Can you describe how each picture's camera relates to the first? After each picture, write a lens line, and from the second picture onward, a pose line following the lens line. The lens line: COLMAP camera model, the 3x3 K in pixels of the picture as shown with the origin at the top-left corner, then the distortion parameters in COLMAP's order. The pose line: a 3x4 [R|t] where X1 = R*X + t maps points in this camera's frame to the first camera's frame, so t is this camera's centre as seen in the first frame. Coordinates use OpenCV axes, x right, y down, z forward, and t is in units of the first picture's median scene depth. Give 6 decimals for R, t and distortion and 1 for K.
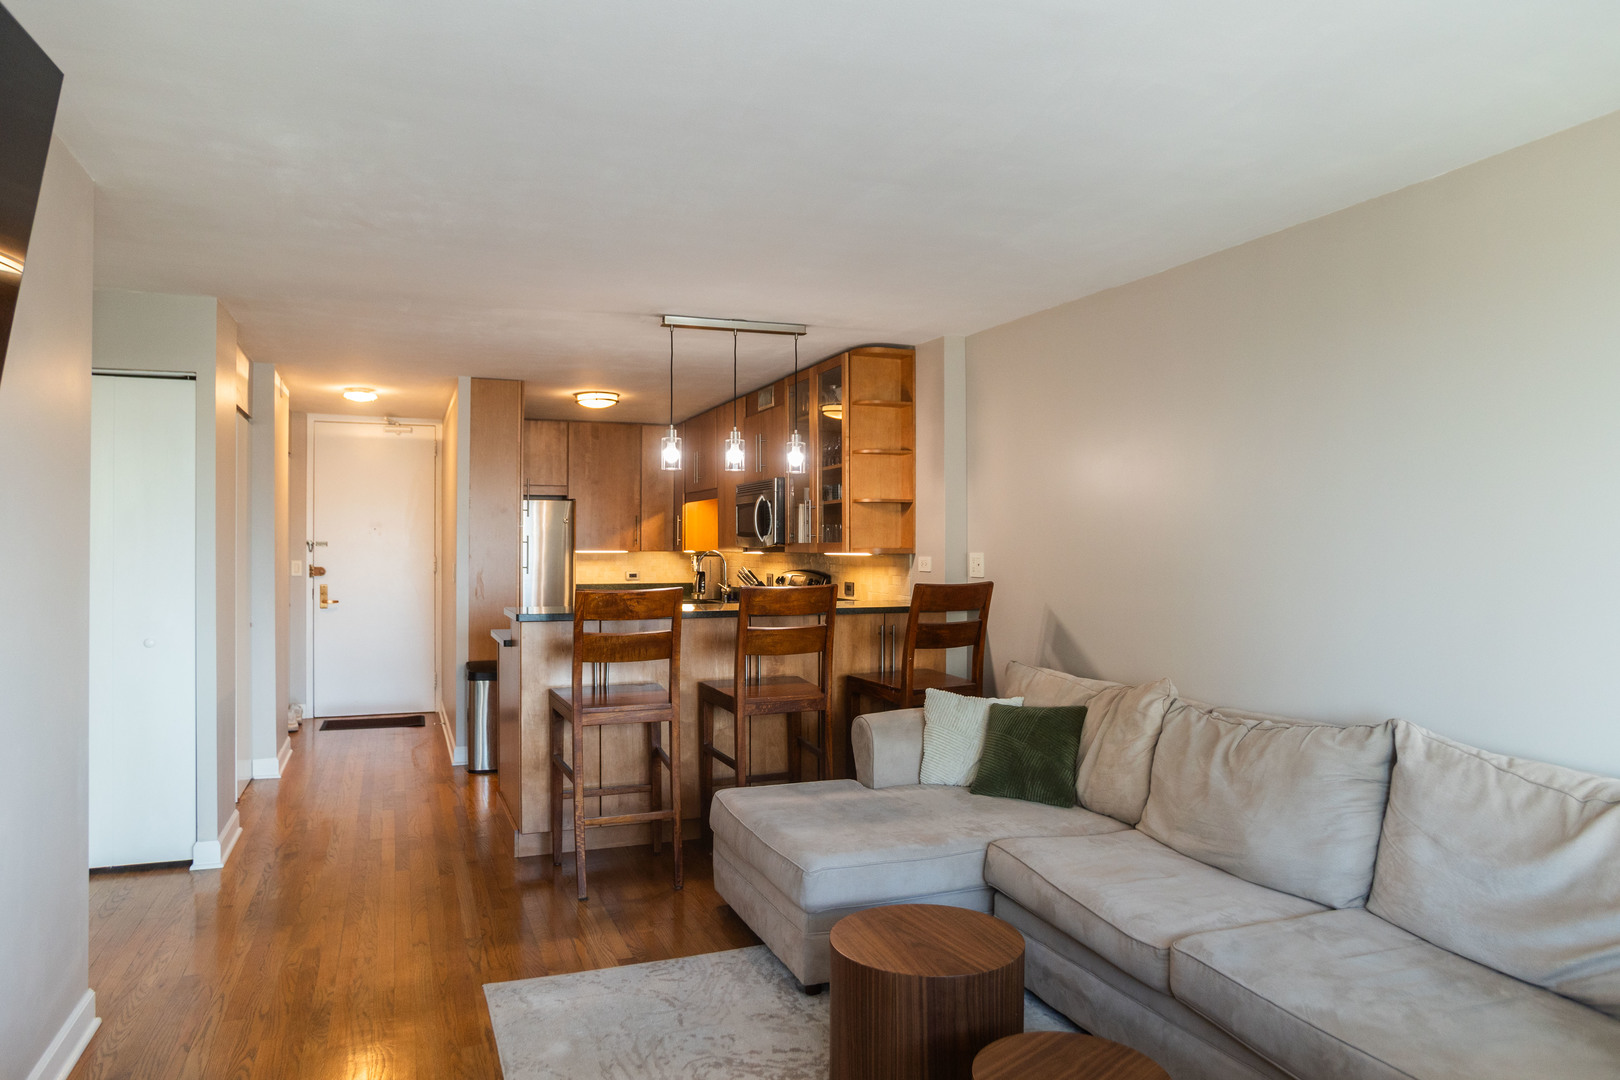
lens RADIAL K [[1056.4, 0, 762.9], [0, 1056.4, 532.9], [0, 0, 1]] dist [-0.001451, 0.010220]
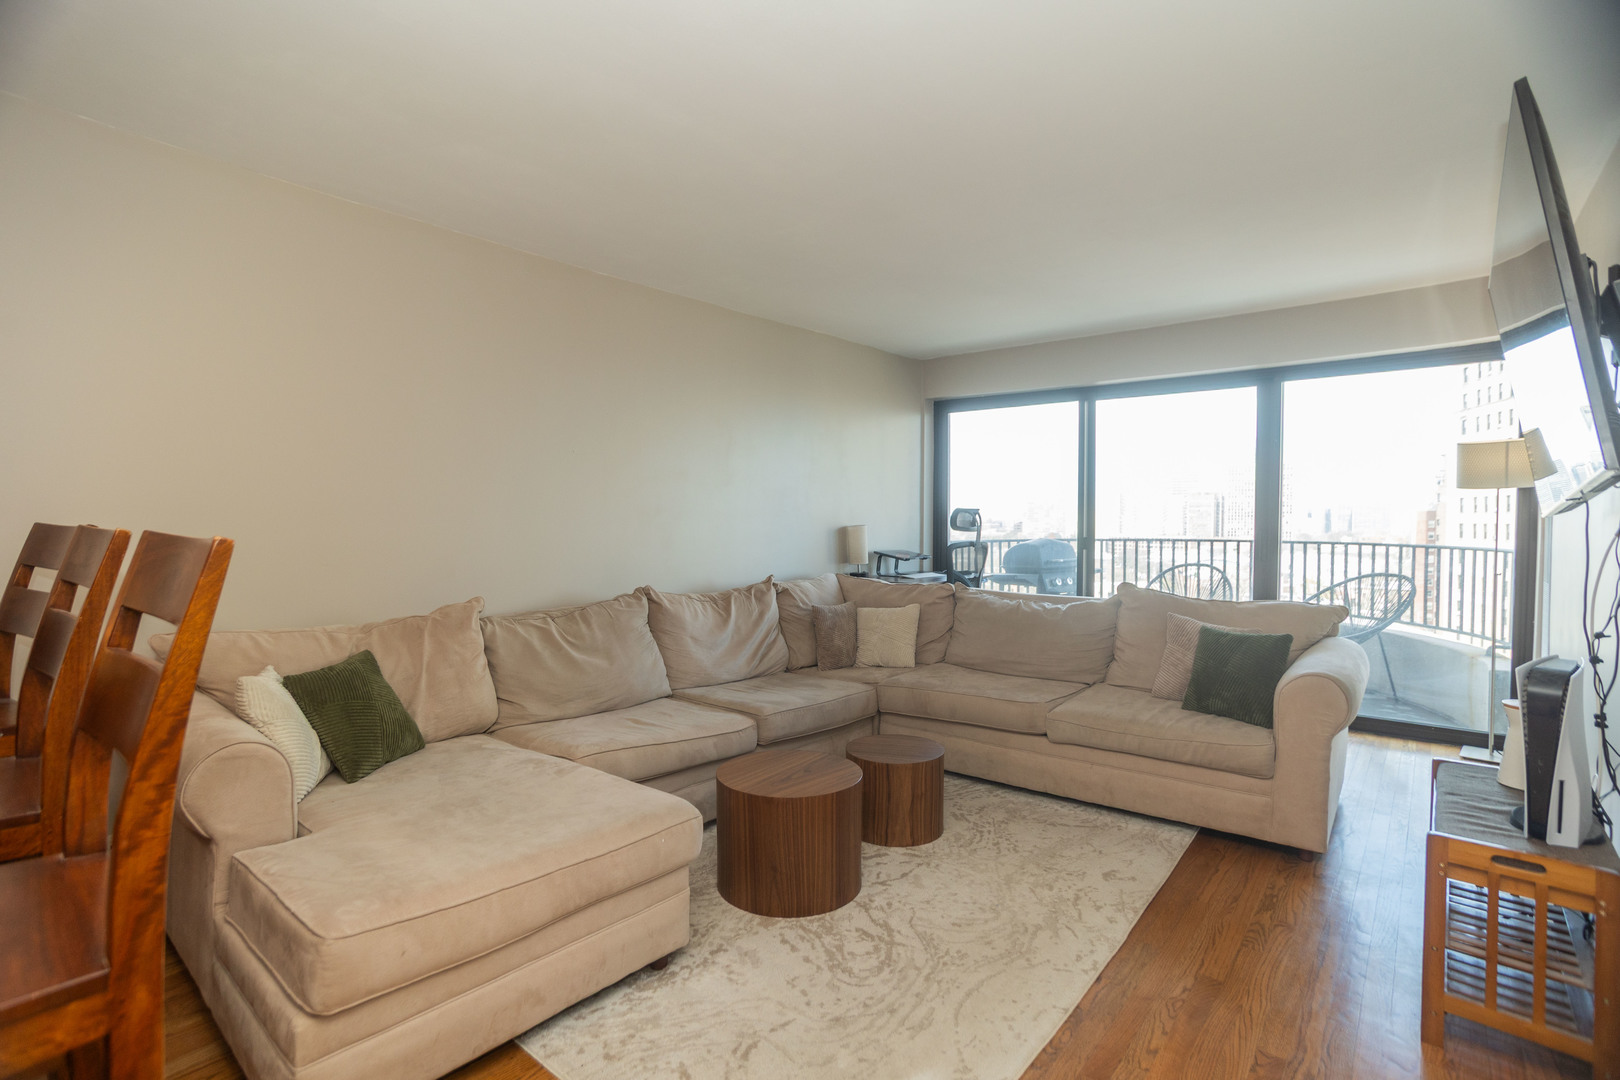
lens RADIAL K [[788.4, 0, 825.5], [0, 788.4, 542.4], [0, 0, 1]] dist [-0.052795, 0.025654]
pose [[-0.518388, -0.025589, 0.854762, -0.241126], [-0.013286, 0.999673, 0.021870, 0.025887], [-0.855042, -0.000019, -0.518559, 0.509284]]
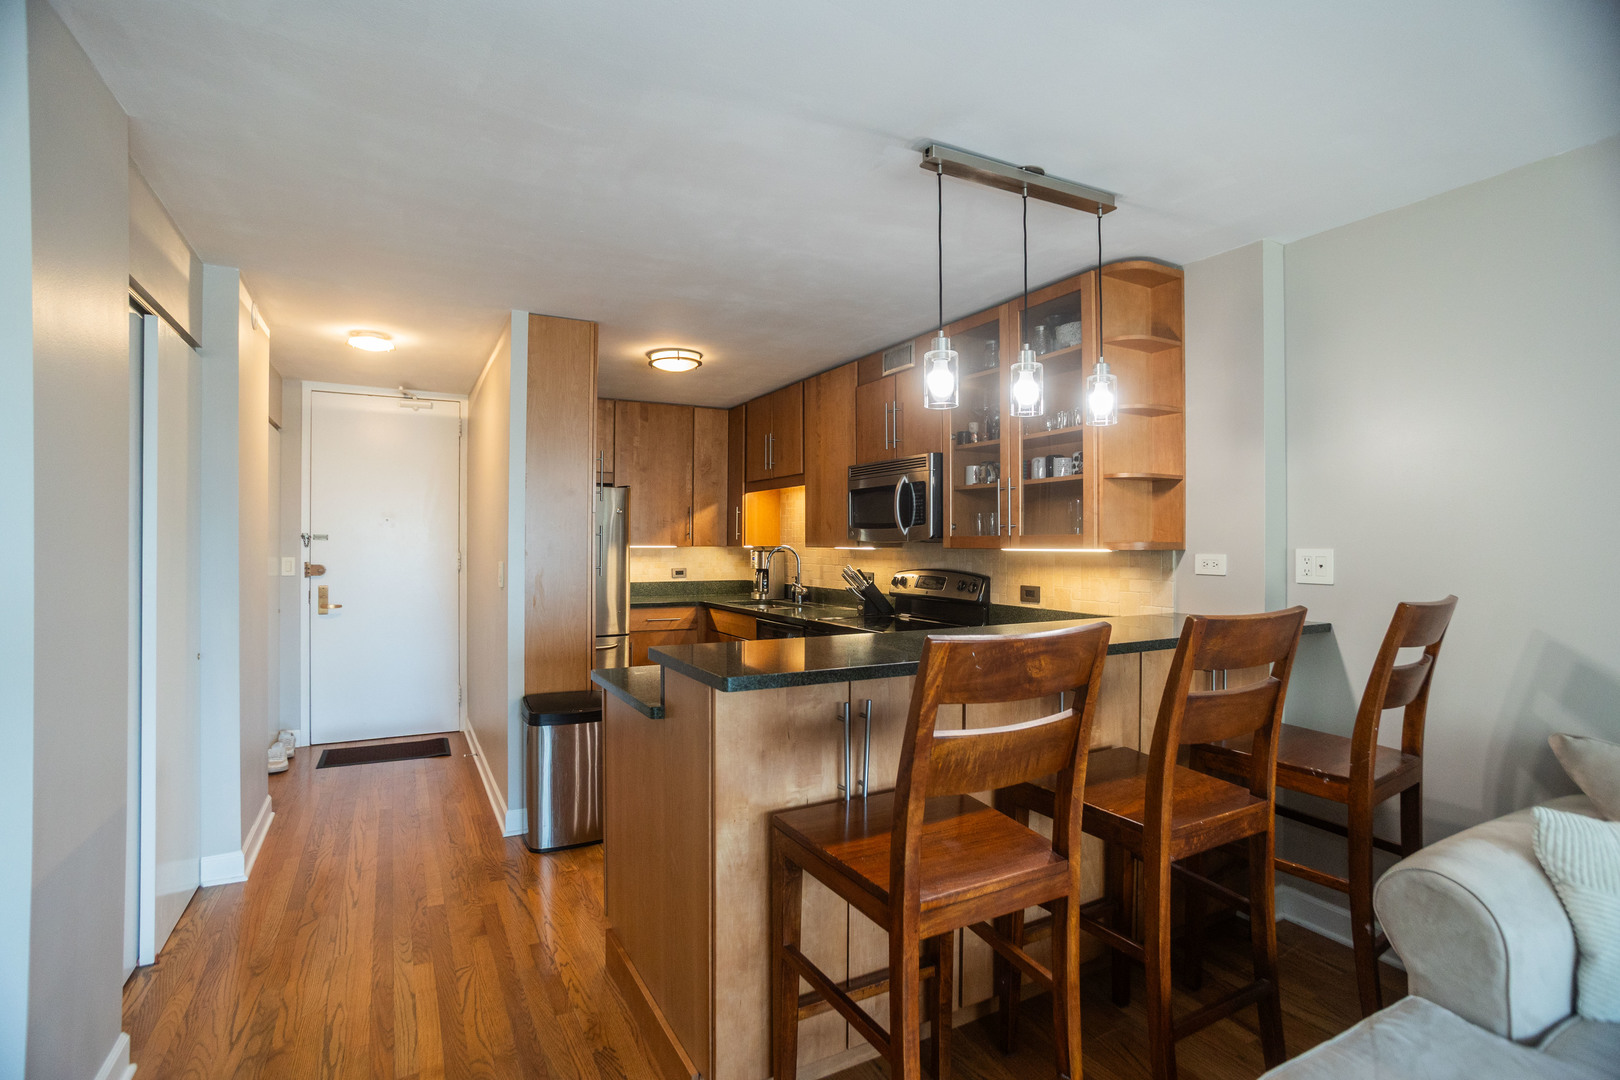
lens RADIAL K [[788.4, 0, 794.0], [0, 788.4, 529.9], [0, 0, 1]] dist [-0.052795, 0.025654]
pose [[0.989948, 0.003722, 0.141382, -0.143776], [-0.003183, 0.999987, -0.004037, 0.006516], [-0.141395, 0.003547, 0.989947, 0.365220]]
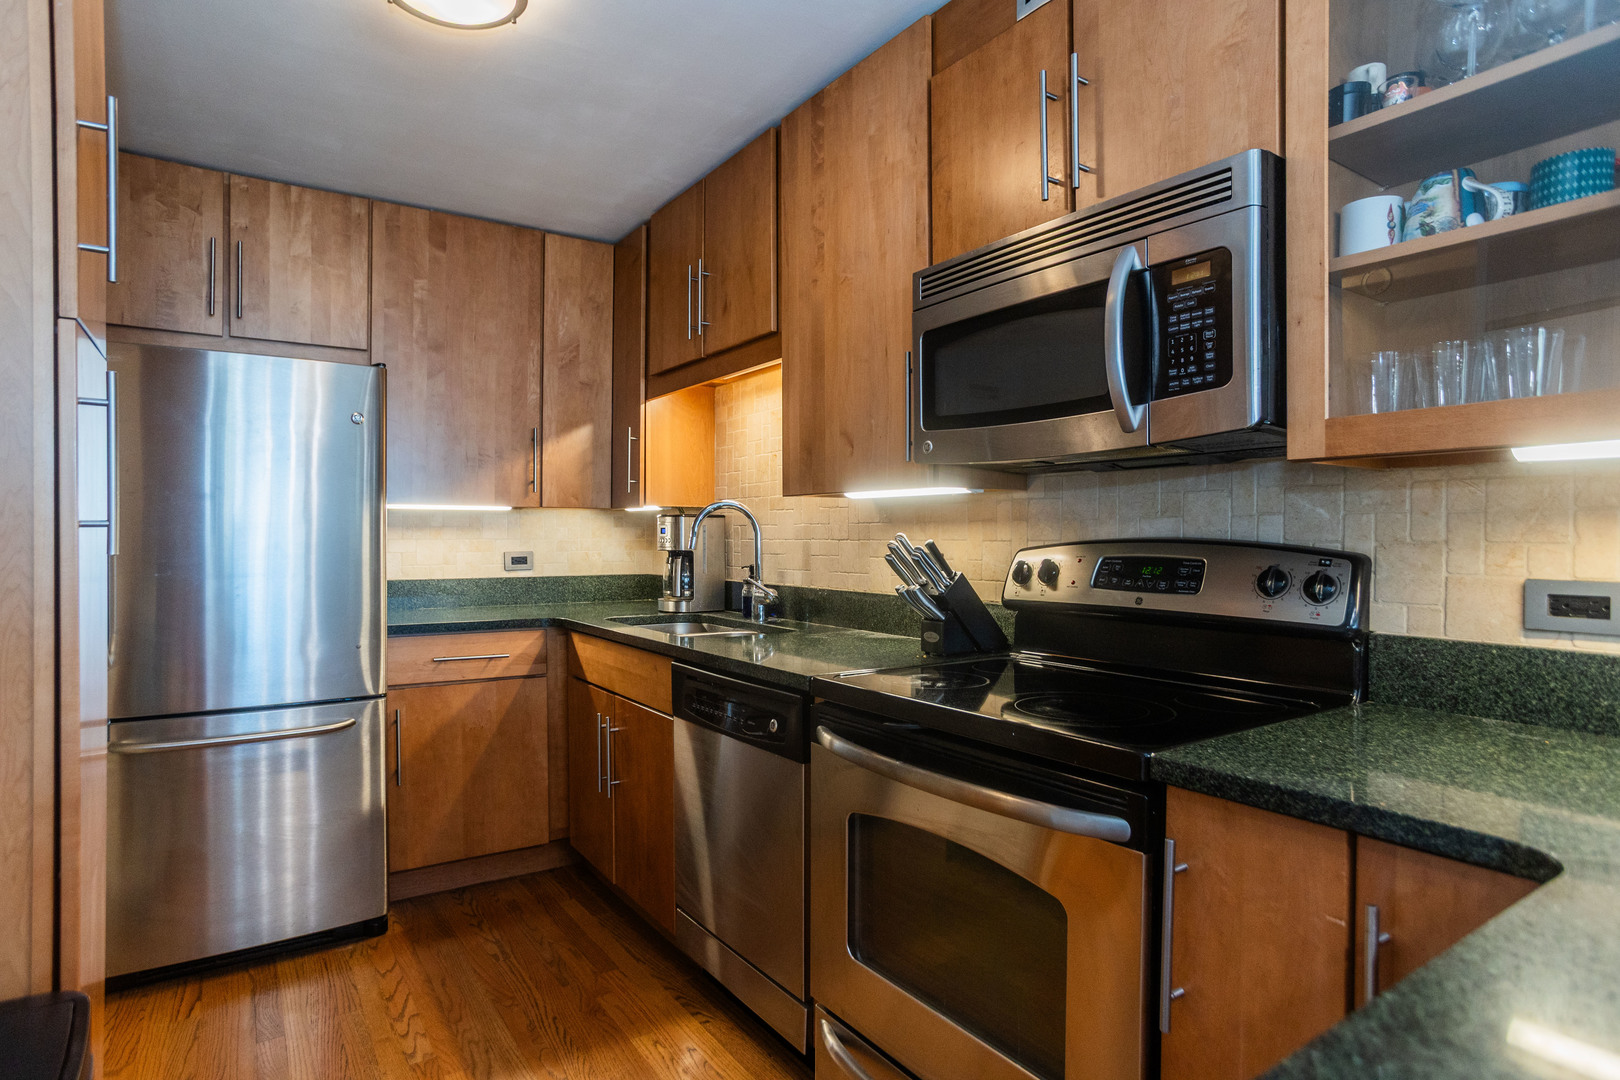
lens RADIAL K [[870.4, 0, 791.1], [0, 870.4, 542.4], [0, 0, 1]] dist [-0.049631, 0.022505]
pose [[0.970884, -0.000275, 0.239548, -0.115427], [-0.004323, 0.999816, 0.018667, 0.028751], [-0.239509, -0.019159, 0.970705, 0.698935]]
